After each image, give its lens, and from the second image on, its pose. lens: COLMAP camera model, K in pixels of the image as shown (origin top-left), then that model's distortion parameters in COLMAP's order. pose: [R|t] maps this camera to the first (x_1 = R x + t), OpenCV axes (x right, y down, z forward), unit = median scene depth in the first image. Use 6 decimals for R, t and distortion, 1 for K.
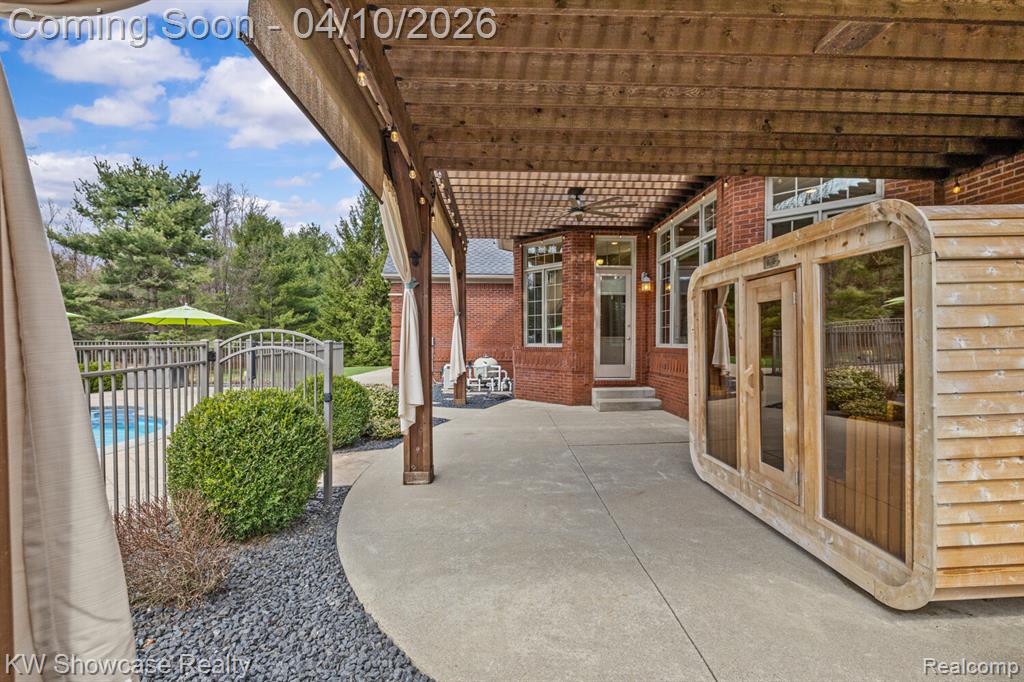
lens RADIAL K [[422.7, 0, 512.0], [0, 422.7, 341.0], [0, 0, 1]] dist [-0.000004, 0.000133]
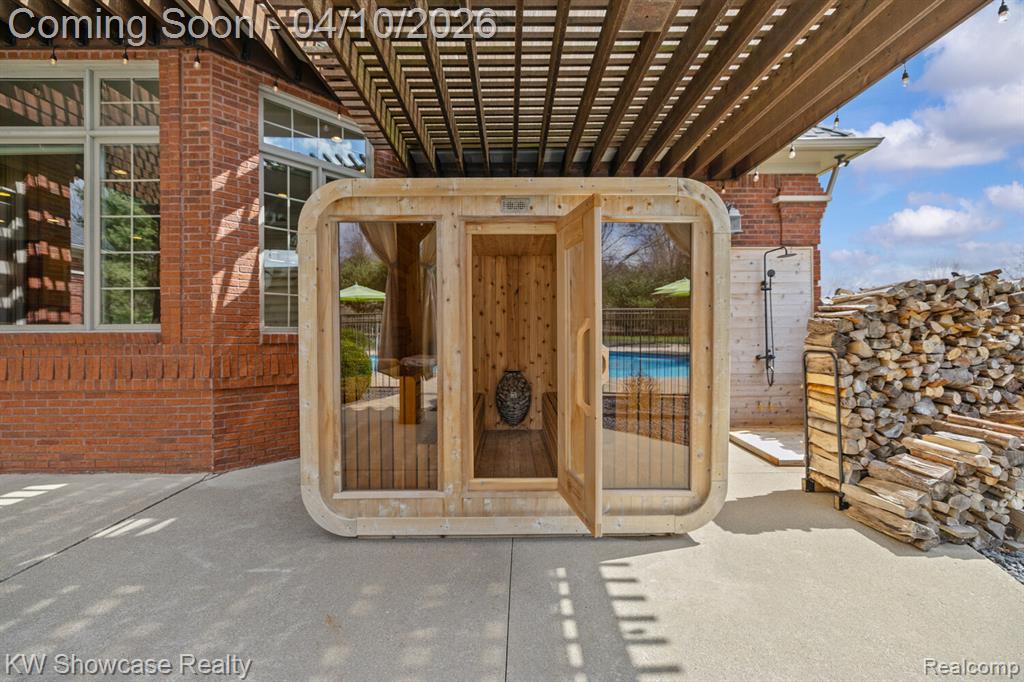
lens RADIAL K [[422.7, 0, 512.0], [0, 422.7, 341.0], [0, 0, 1]] dist [-0.000004, 0.000133]
pose [[0.027305, -0.004817, 0.999616, -0.153701], [0.006787, 0.999966, 0.004634, 0.053086], [-0.999604, 0.006658, 0.027337, 0.807198]]
